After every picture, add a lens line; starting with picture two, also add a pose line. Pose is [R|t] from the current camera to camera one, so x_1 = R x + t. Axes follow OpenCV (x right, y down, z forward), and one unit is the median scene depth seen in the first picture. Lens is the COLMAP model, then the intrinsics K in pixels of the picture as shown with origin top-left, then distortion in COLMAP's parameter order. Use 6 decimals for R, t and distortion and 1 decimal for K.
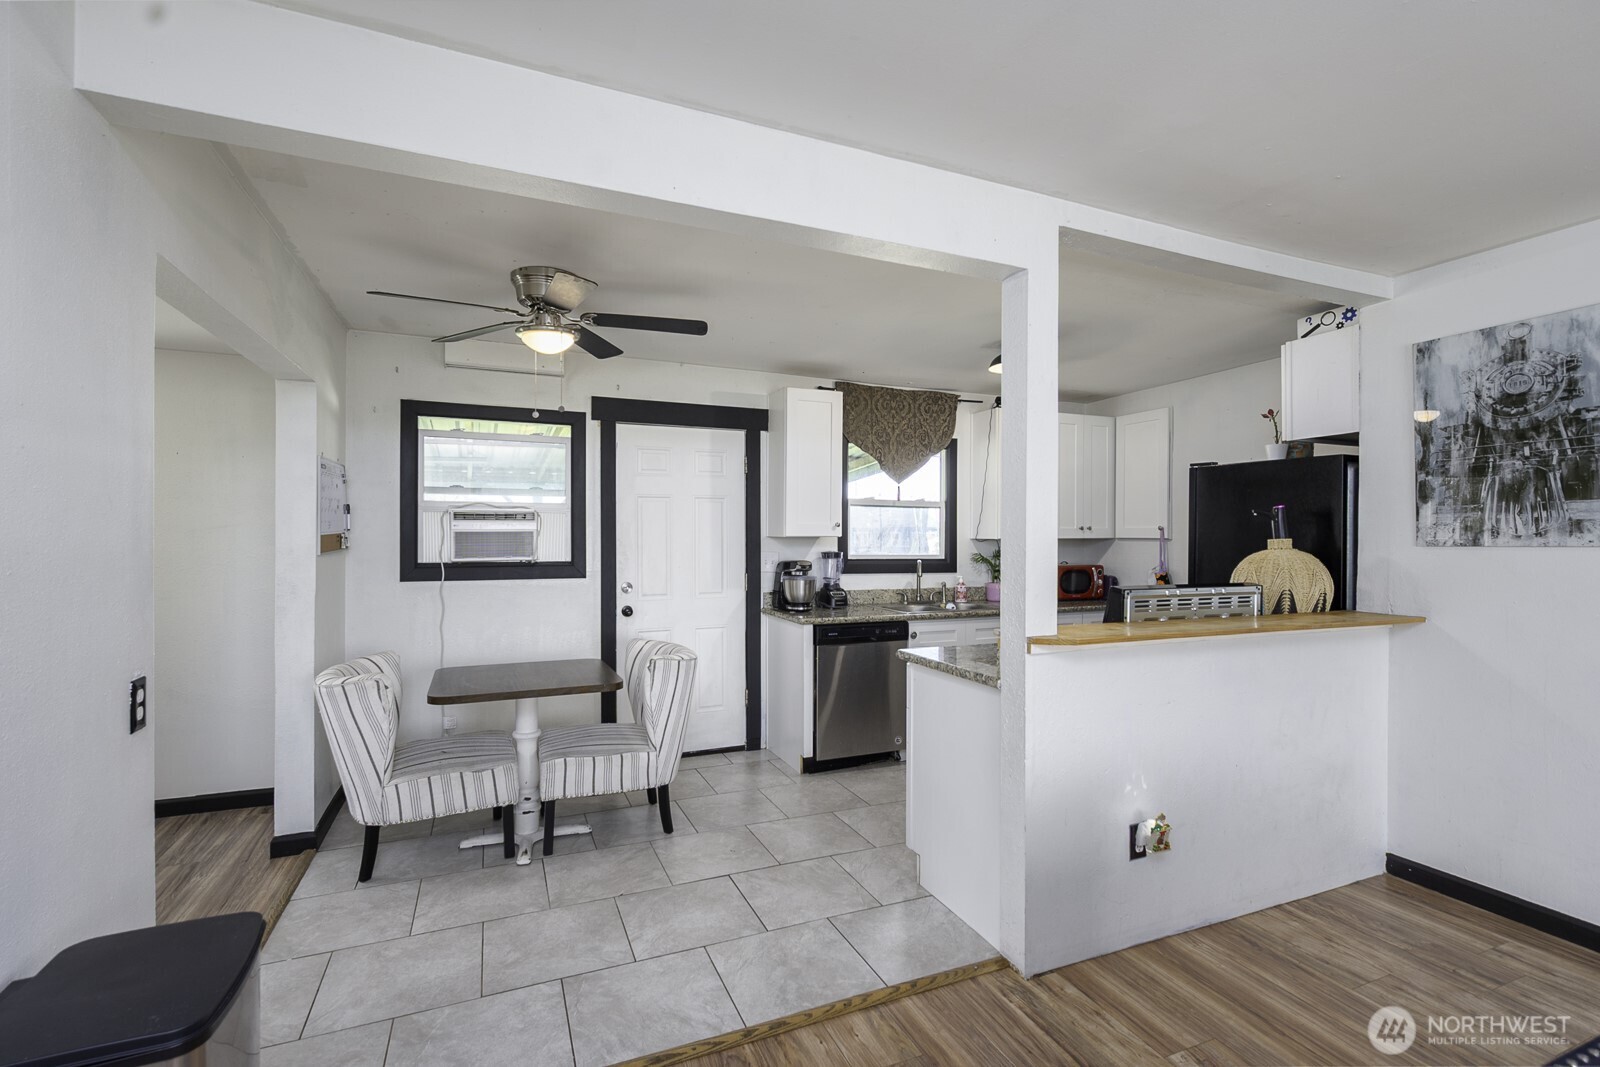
lens RADIAL K [[719.4, 0, 803.6], [0, 719.4, 543.9], [0, 0, 1]] dist [-0.000125, -0.000121]
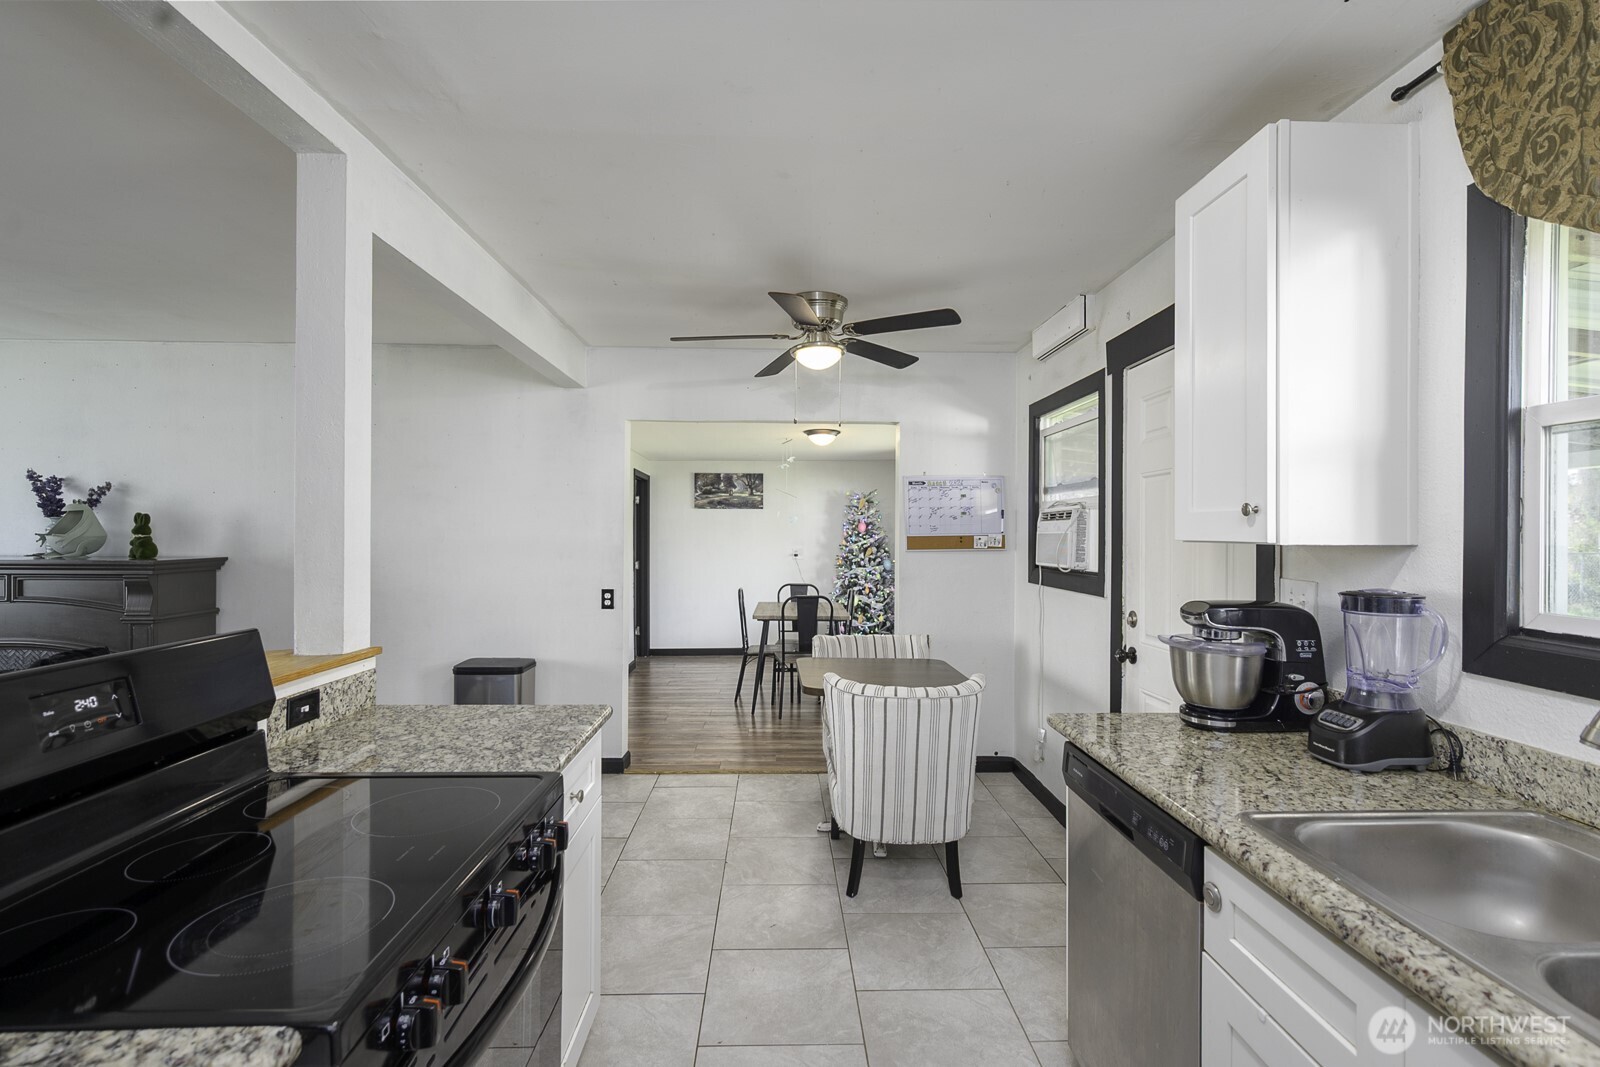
lens RADIAL K [[747.9, 0, 800.0], [0, 747.9, 533.5], [0, 0, 1]] dist [-0.000660, -0.000058]
pose [[-0.361763, -0.006423, -0.932248, 0.599044], [-0.021046, 0.999778, 0.001279, -0.012944], [0.932032, 0.020083, -0.361818, 1.177881]]
